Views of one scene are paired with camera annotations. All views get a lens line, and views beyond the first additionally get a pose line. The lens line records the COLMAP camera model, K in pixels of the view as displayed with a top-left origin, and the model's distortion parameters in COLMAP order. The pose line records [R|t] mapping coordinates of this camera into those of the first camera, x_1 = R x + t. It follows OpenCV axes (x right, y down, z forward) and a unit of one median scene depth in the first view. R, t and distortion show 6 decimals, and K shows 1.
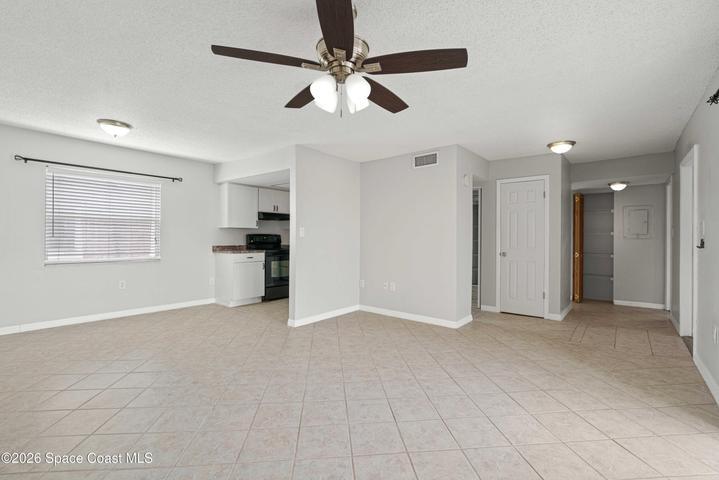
lens RADIAL K [[326.5, 0, 359.5], [0, 326.5, 240.0], [0, 0, 1]] dist [-0.003003, 0.000216]
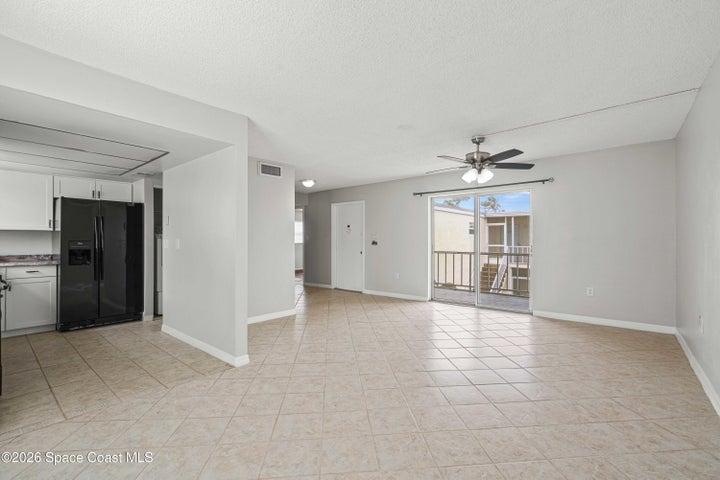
lens RADIAL K [[323.2, 0, 360.8], [0, 323.2, 238.6], [0, 0, 1]] dist [-0.002311, 0.000329]
pose [[0.007985, 0.000509, 0.999968, -1.221475], [0.009927, 0.999951, -0.000588, -0.016888], [-0.999919, 0.009932, 0.007980, 0.967156]]
